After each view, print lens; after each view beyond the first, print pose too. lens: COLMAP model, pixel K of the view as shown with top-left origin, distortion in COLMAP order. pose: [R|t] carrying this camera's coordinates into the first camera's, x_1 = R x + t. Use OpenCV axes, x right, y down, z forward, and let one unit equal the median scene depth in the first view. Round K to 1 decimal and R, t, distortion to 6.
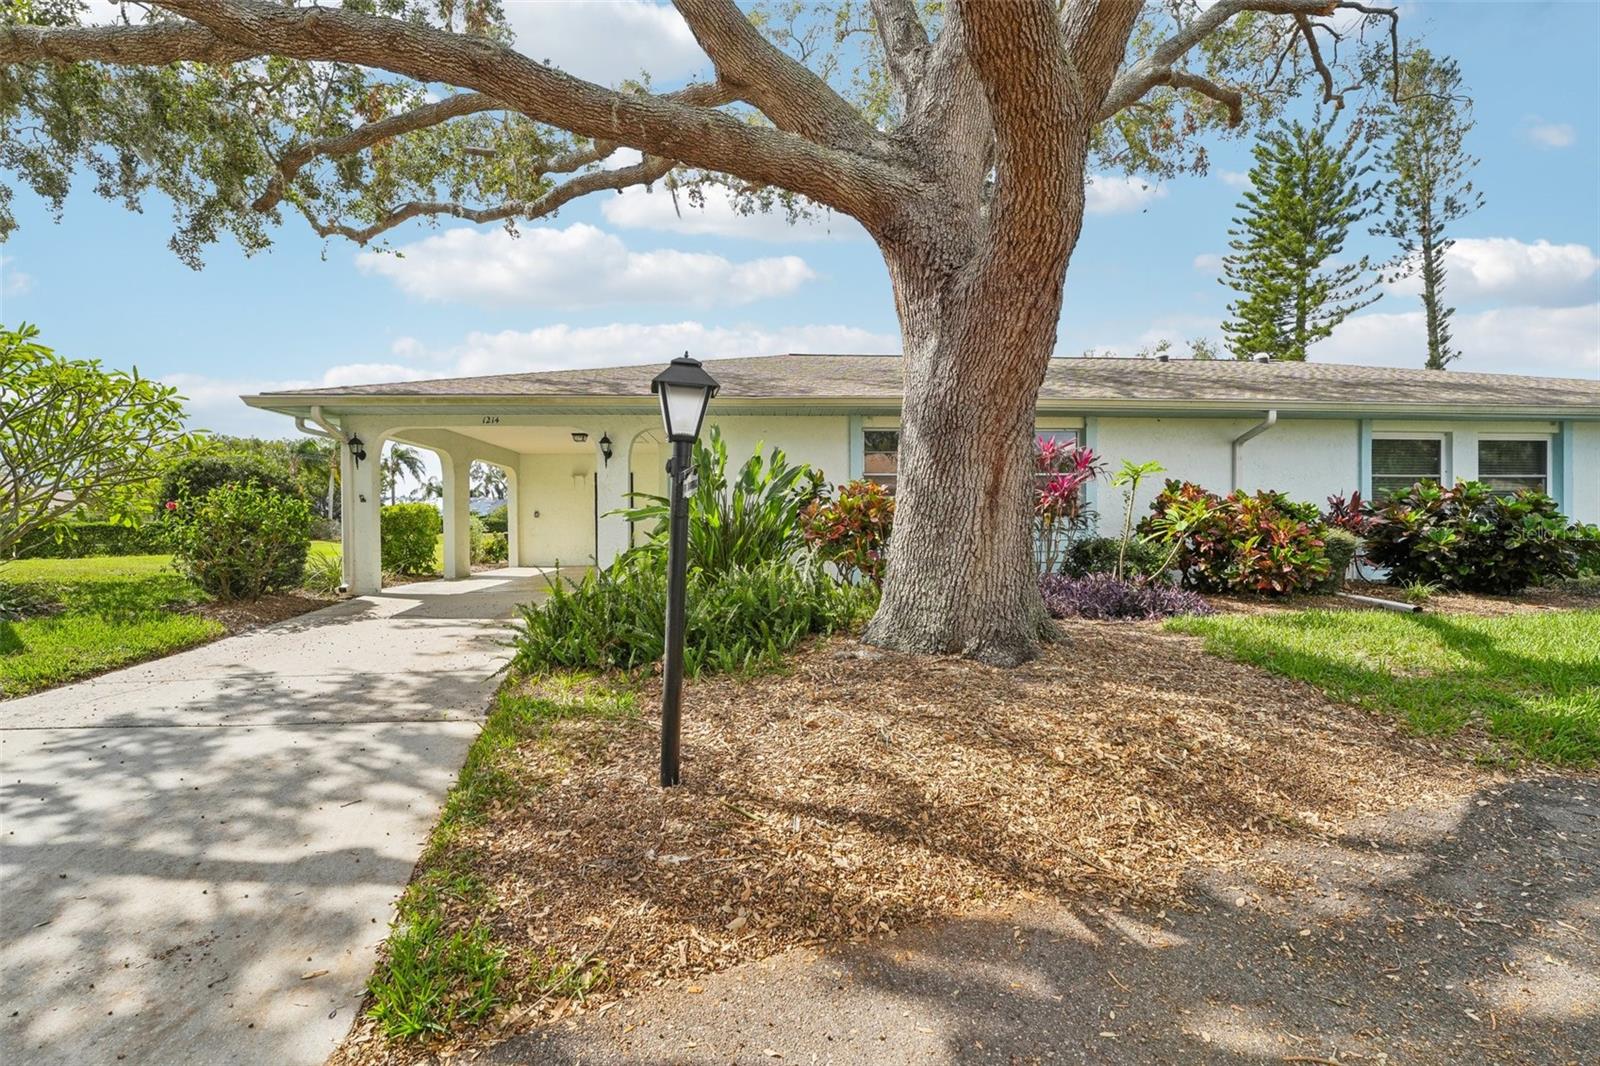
lens RADIAL K [[666.7, 0, 794.9], [0, 666.7, 537.4], [0, 0, 1]] dist [-0.027997, 0.002908]
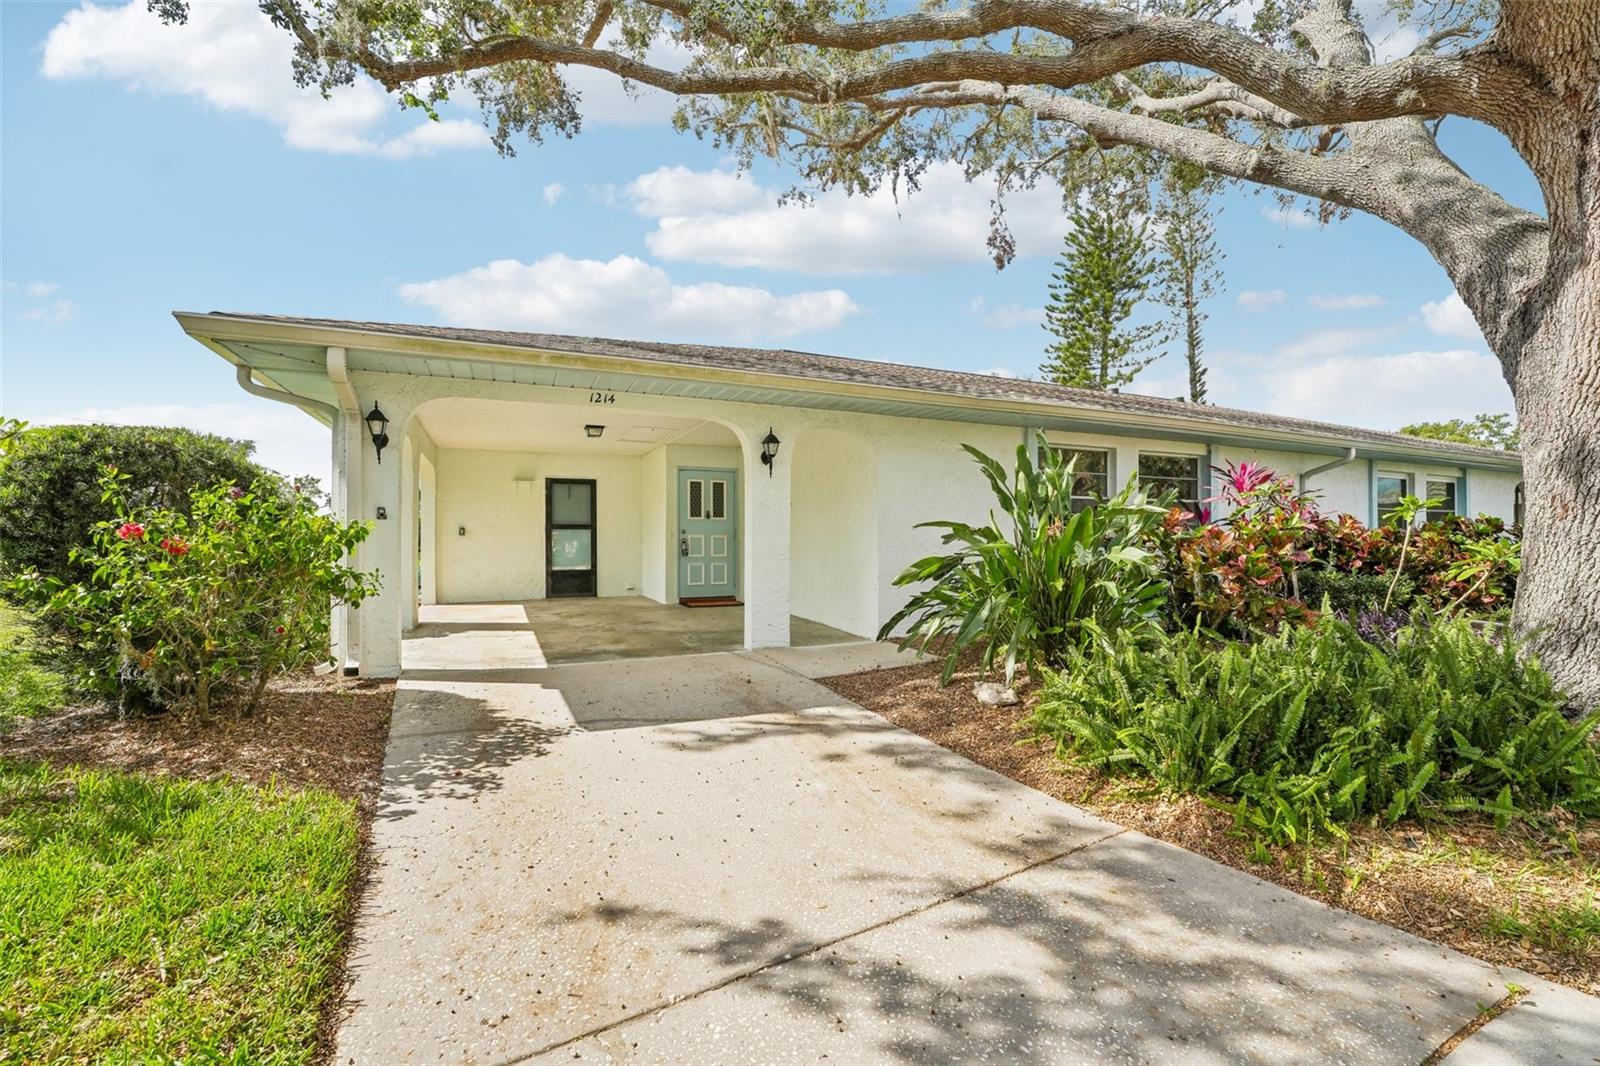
lens RADIAL K [[666.7, 0, 802.9], [0, 666.7, 529.4], [0, 0, 1]] dist [-0.027997, 0.002908]
pose [[0.936446, 0.010189, 0.350664, -0.151110], [-0.000124, 0.999588, -0.028713, -0.008237], [-0.350812, 0.026845, 0.936061, 0.094015]]
